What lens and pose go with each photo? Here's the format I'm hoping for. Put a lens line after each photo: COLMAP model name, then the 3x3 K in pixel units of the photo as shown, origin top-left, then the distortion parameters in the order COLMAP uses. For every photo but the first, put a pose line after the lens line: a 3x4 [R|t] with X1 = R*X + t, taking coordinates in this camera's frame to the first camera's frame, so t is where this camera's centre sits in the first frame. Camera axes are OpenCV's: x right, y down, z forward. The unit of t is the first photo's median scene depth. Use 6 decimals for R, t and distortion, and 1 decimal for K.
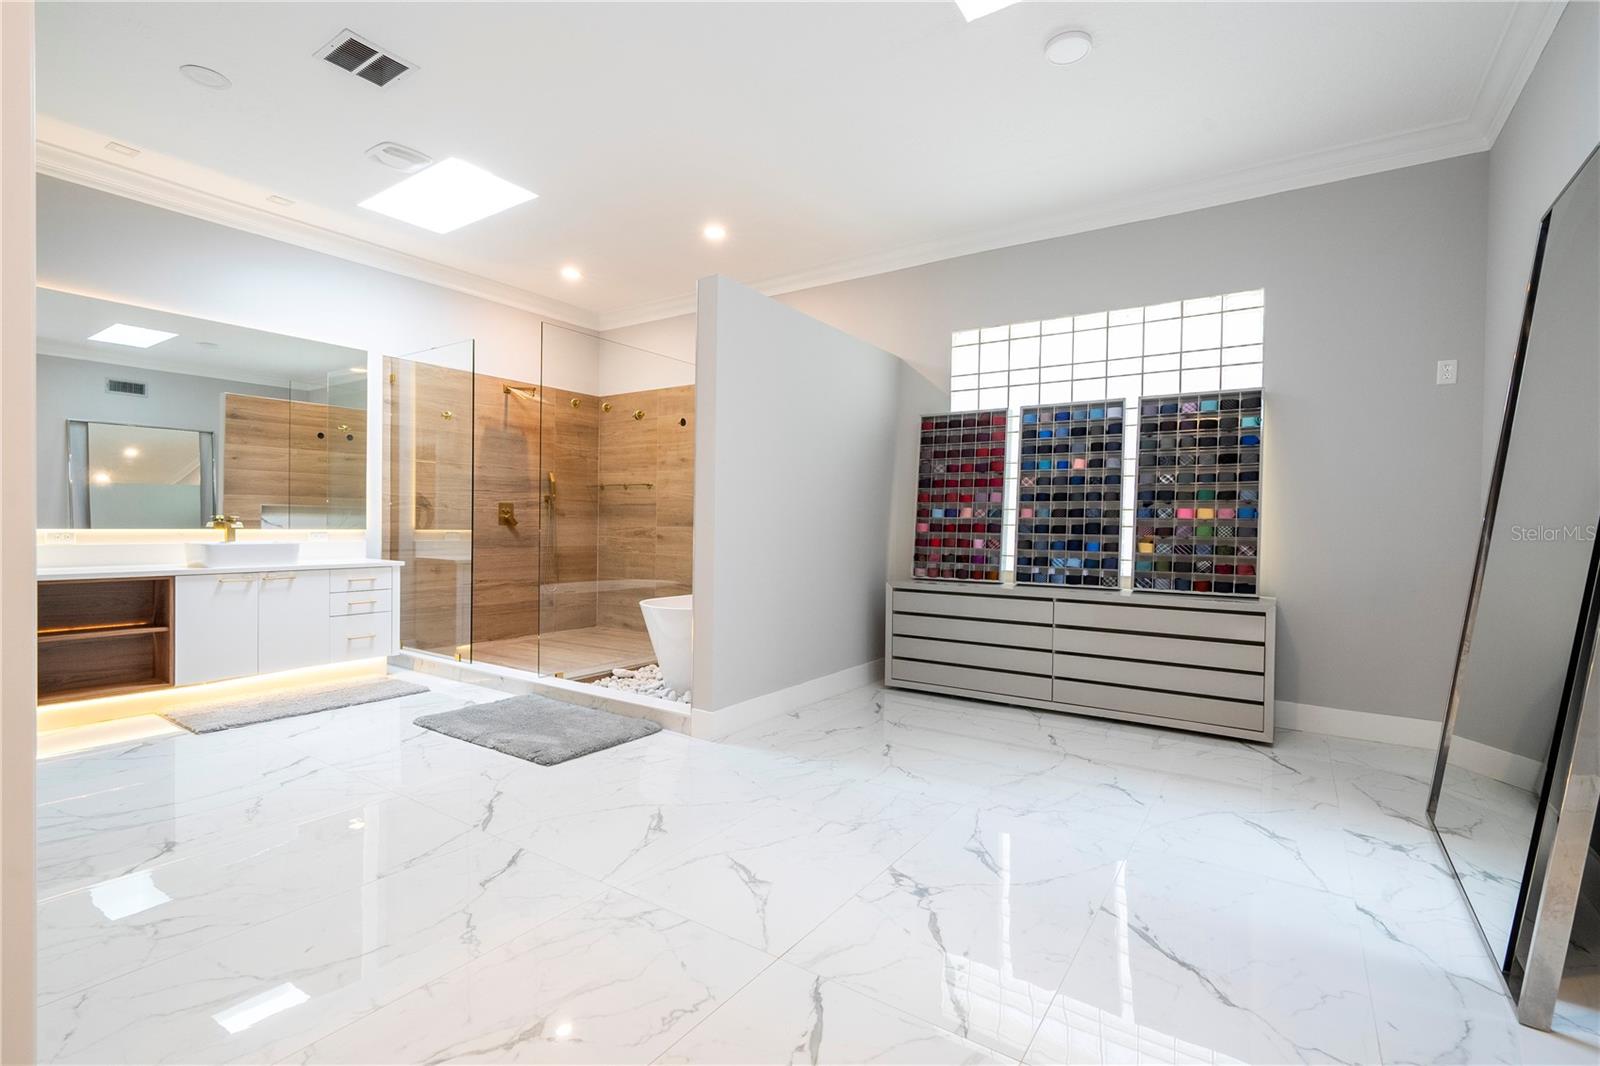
lens RADIAL K [[723.3, 0, 809.3], [0, 723.3, 531.5], [0, 0, 1]] dist [-0.006739, 0.004881]
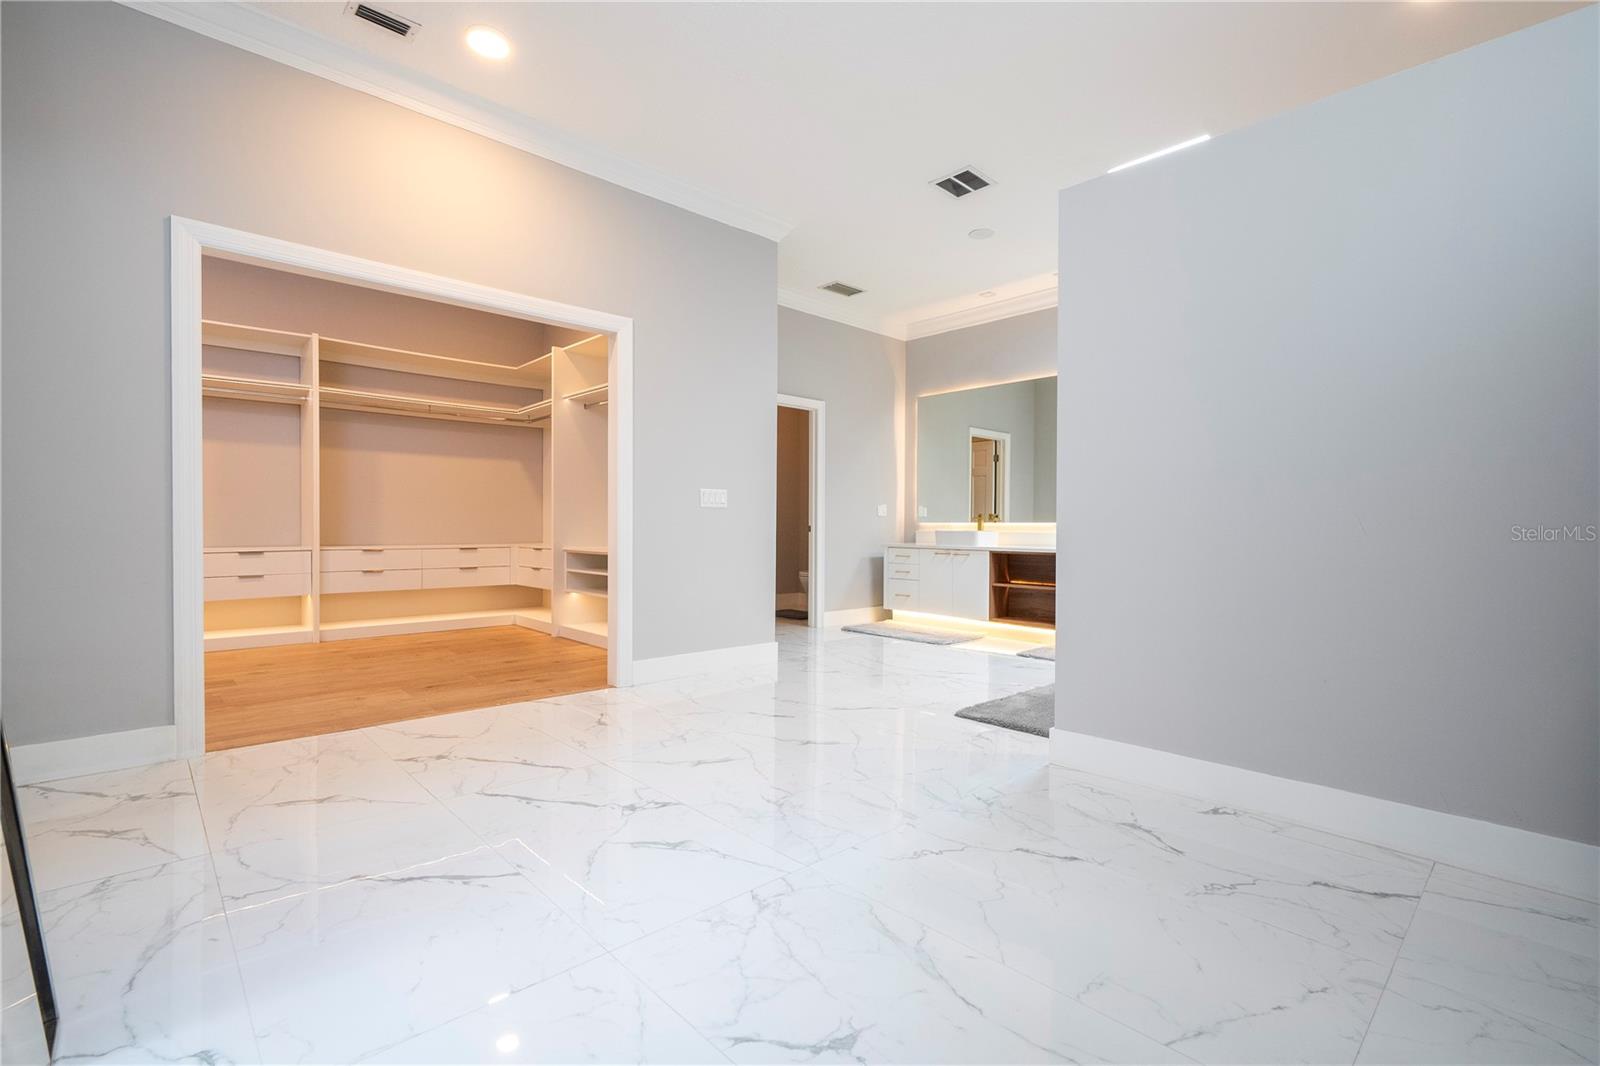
lens RADIAL K [[723.3, 0, 809.9], [0, 723.3, 532.8], [0, 0, 1]] dist [-0.006739, 0.004881]
pose [[-0.220669, -0.007440, -0.975320, 0.616755], [-0.017565, 0.999839, -0.003653, 0.031055], [0.975191, 0.016325, -0.220764, 0.773880]]
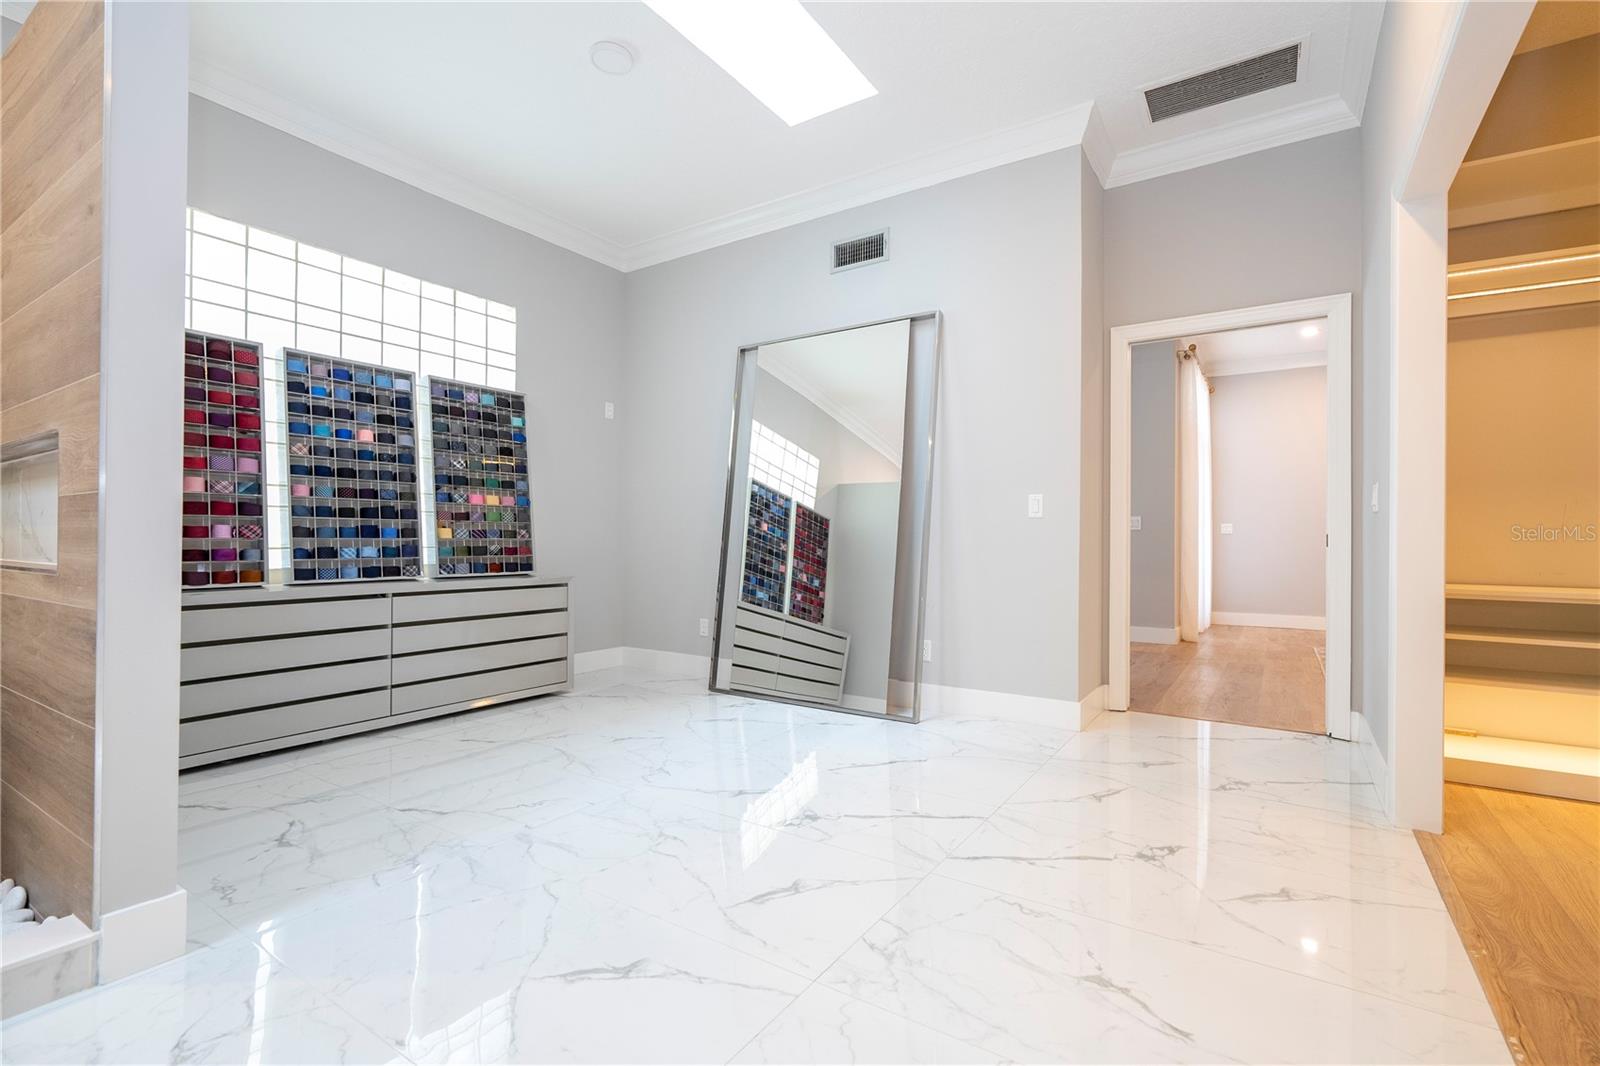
lens RADIAL K [[723.3, 0, 807.5], [0, 723.3, 534.5], [0, 0, 1]] dist [-0.006739, 0.004881]
pose [[-0.008812, -0.008773, 0.999923, -0.507969], [0.003705, 0.999954, 0.008806, 0.017809], [-0.999954, 0.003783, -0.008779, 0.515468]]
